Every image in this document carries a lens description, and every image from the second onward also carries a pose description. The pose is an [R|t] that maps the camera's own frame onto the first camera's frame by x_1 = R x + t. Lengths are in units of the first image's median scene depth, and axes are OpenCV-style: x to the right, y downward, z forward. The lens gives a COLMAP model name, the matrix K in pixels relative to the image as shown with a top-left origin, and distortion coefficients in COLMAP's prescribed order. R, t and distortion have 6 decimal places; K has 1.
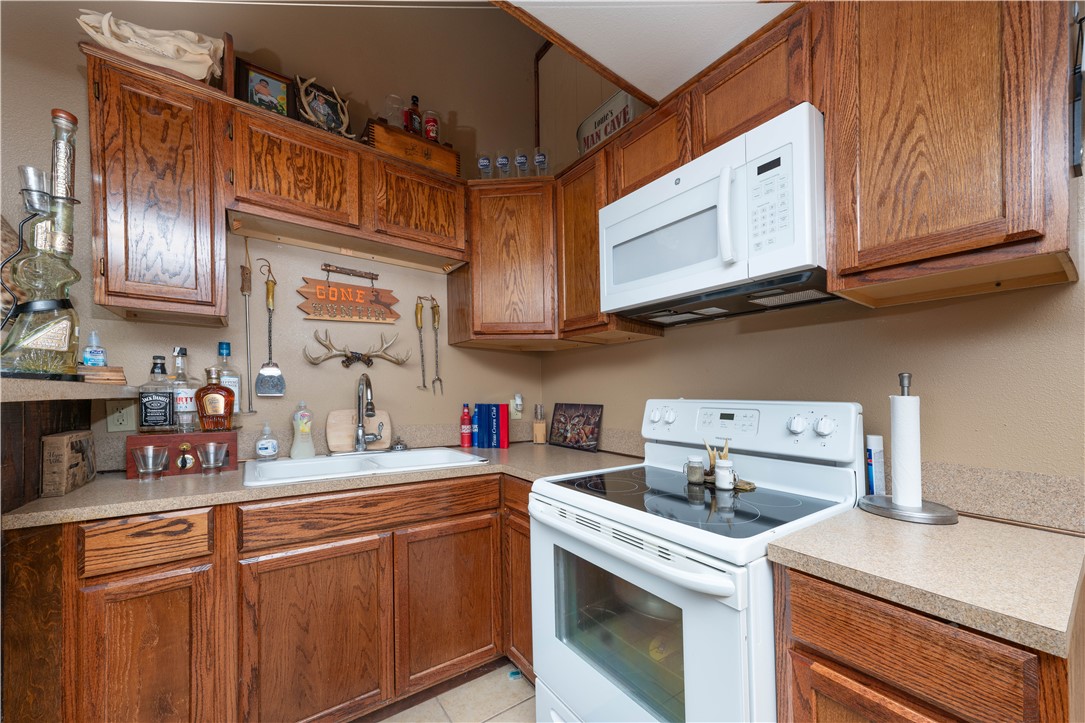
lens RADIAL K [[401.4, 0, 544.9], [0, 401.4, 392.1], [0, 0, 1]] dist [0.015460, 0.000298]
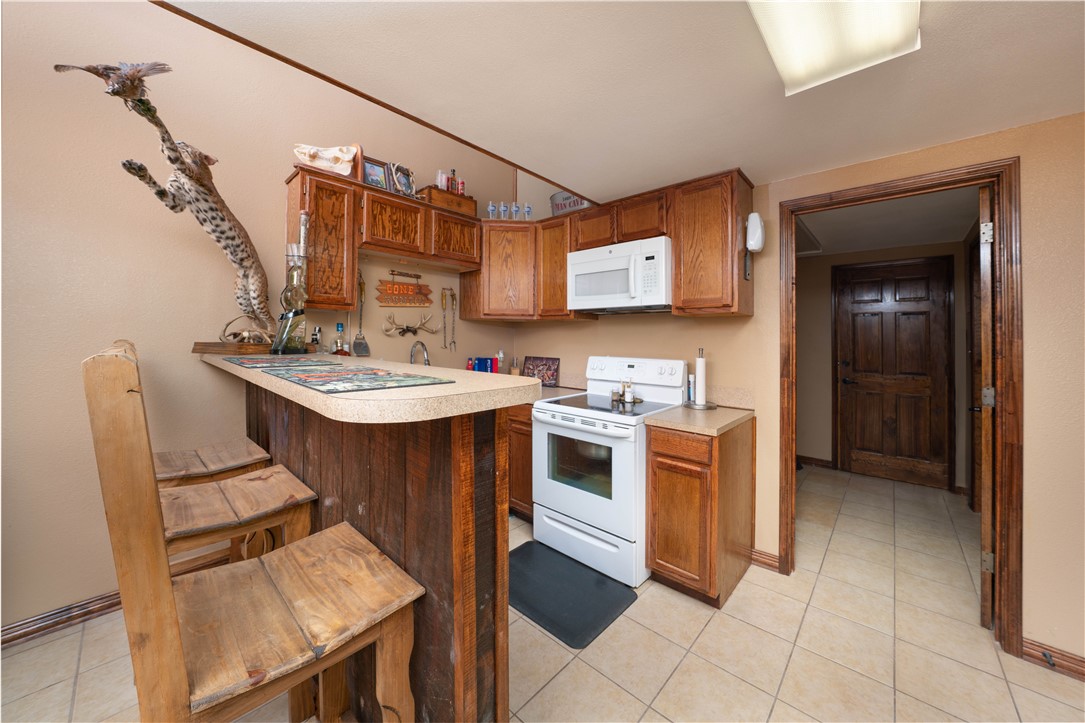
lens RADIAL K [[388.7, 0, 542.5], [0, 388.7, 361.5], [0, 0, 1]] dist [-0.001417, -0.000050]
pose [[0.979910, -0.008365, 0.199266, -0.322843], [-0.004968, 0.997786, 0.066317, -0.080185], [-0.199380, -0.065974, 0.977699, -0.710010]]
